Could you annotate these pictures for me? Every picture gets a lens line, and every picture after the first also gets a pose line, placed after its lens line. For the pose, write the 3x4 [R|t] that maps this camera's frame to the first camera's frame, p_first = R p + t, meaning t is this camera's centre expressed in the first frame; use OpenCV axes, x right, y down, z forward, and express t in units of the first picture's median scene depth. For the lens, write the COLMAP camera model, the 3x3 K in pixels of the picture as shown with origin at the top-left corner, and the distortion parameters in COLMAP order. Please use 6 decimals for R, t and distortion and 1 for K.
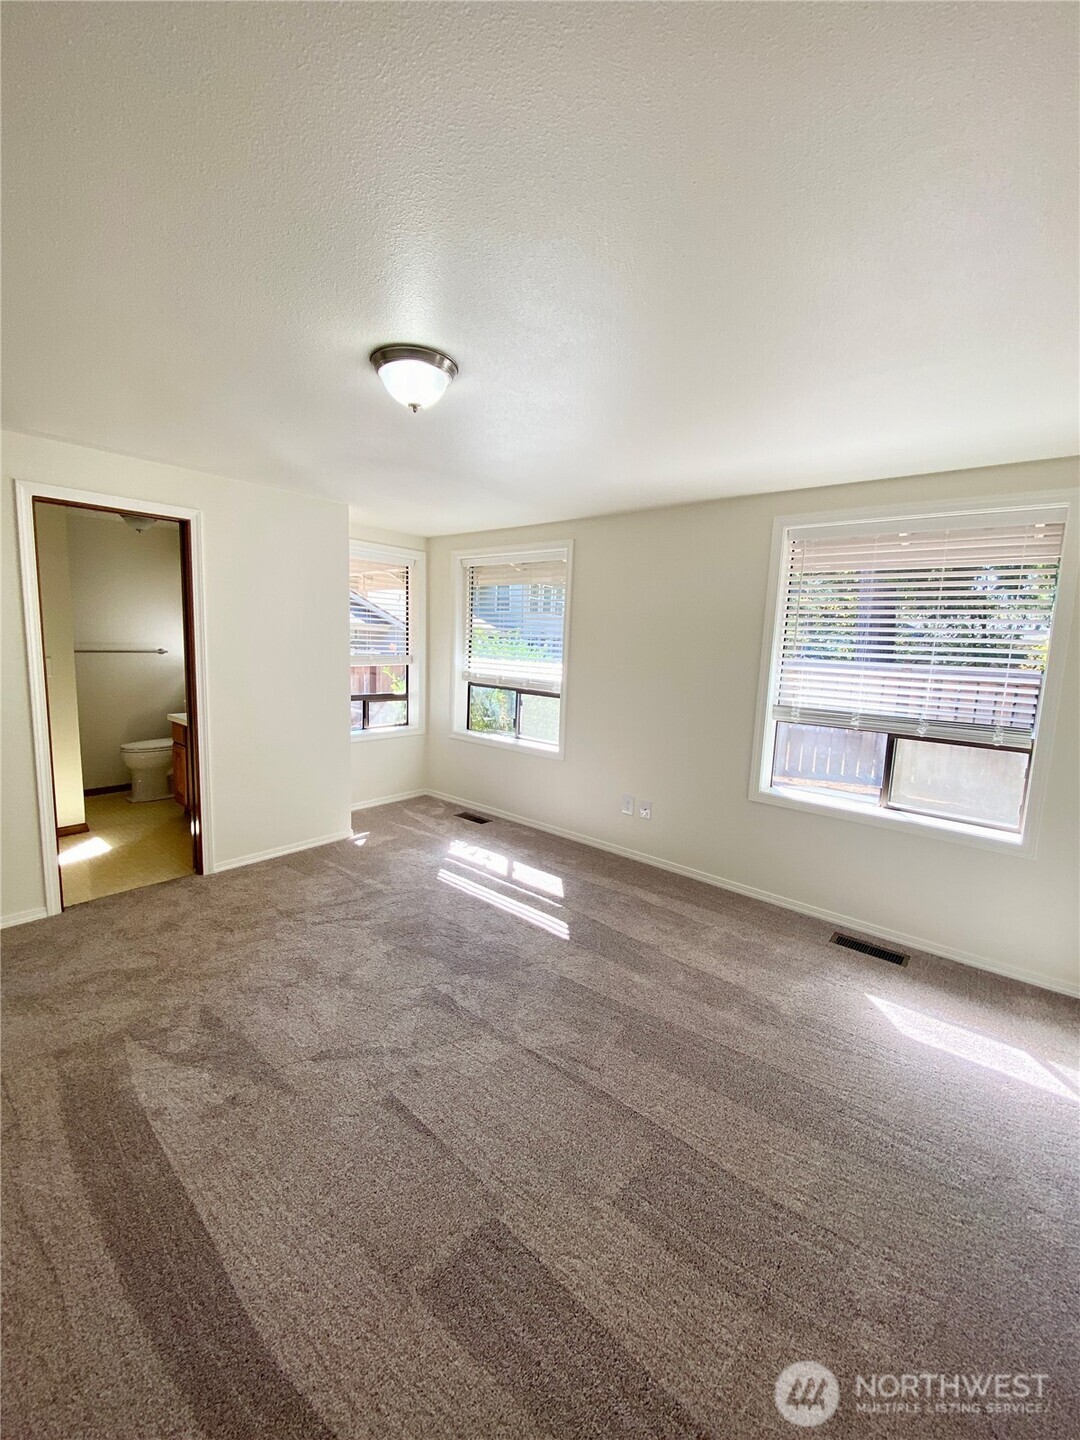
lens RADIAL K [[598.9, 0, 543.3], [0, 598.9, 716.3], [0, 0, 1]] dist [0.031600, -0.025507]
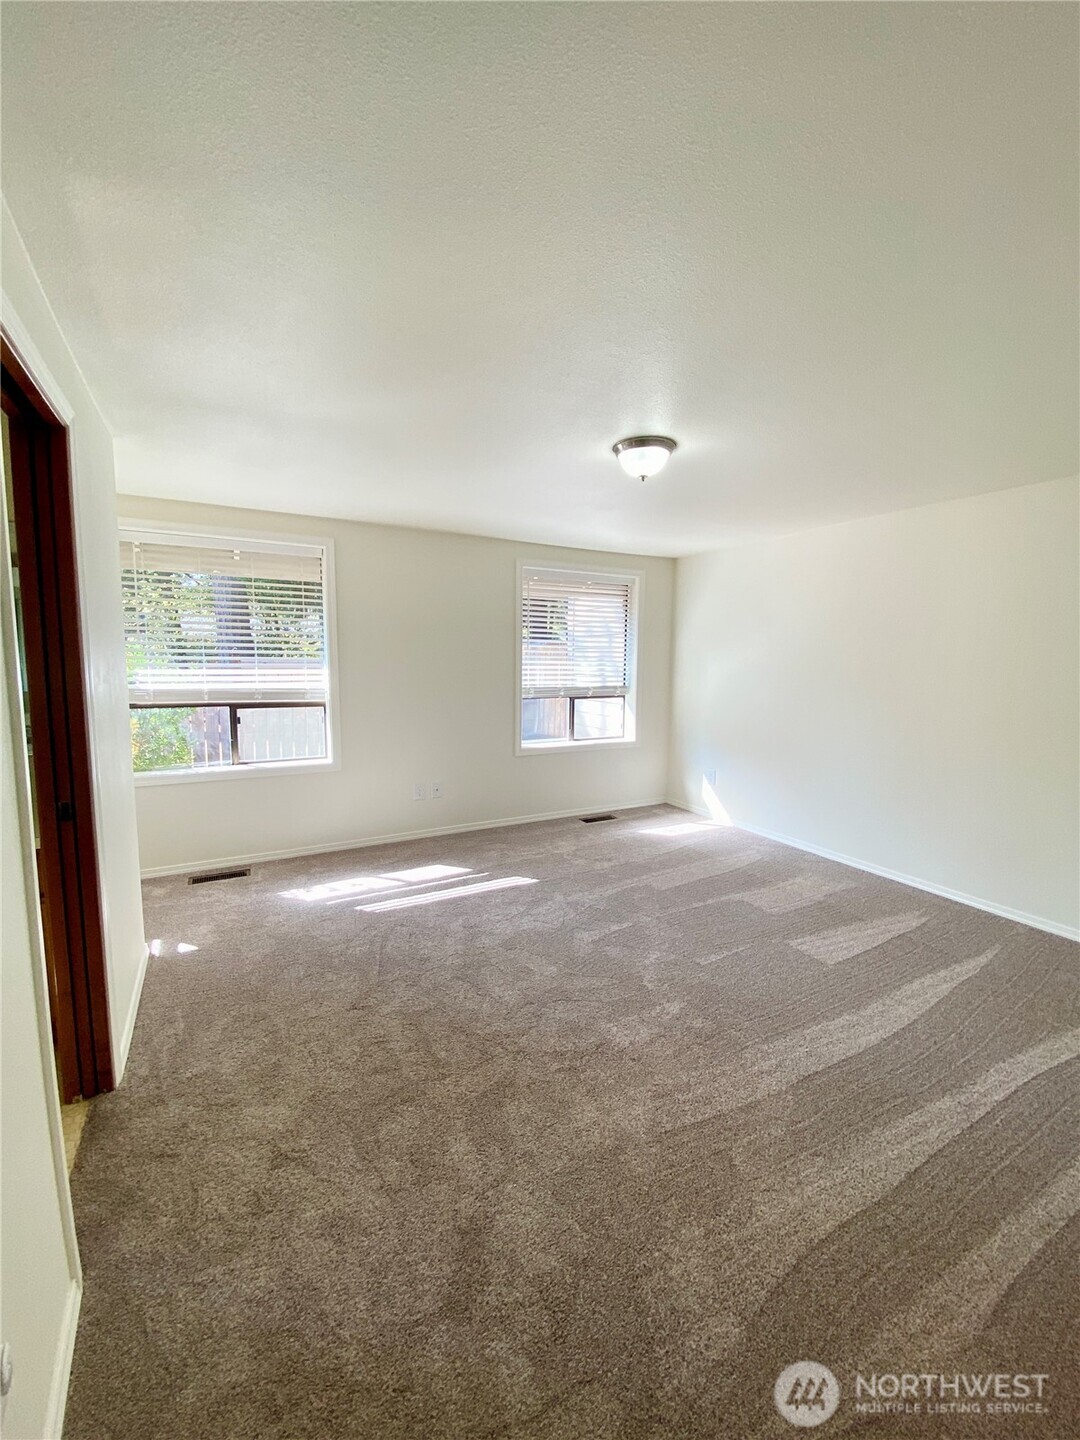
lens RADIAL K [[598.9, 0, 543.3], [0, 598.9, 716.3], [0, 0, 1]] dist [0.031600, -0.025507]
pose [[0.316524, -0.129886, 0.939650, -0.895454], [0.116074, 0.988440, 0.097531, -0.079008], [-0.941456, 0.078198, 0.327942, 0.439725]]
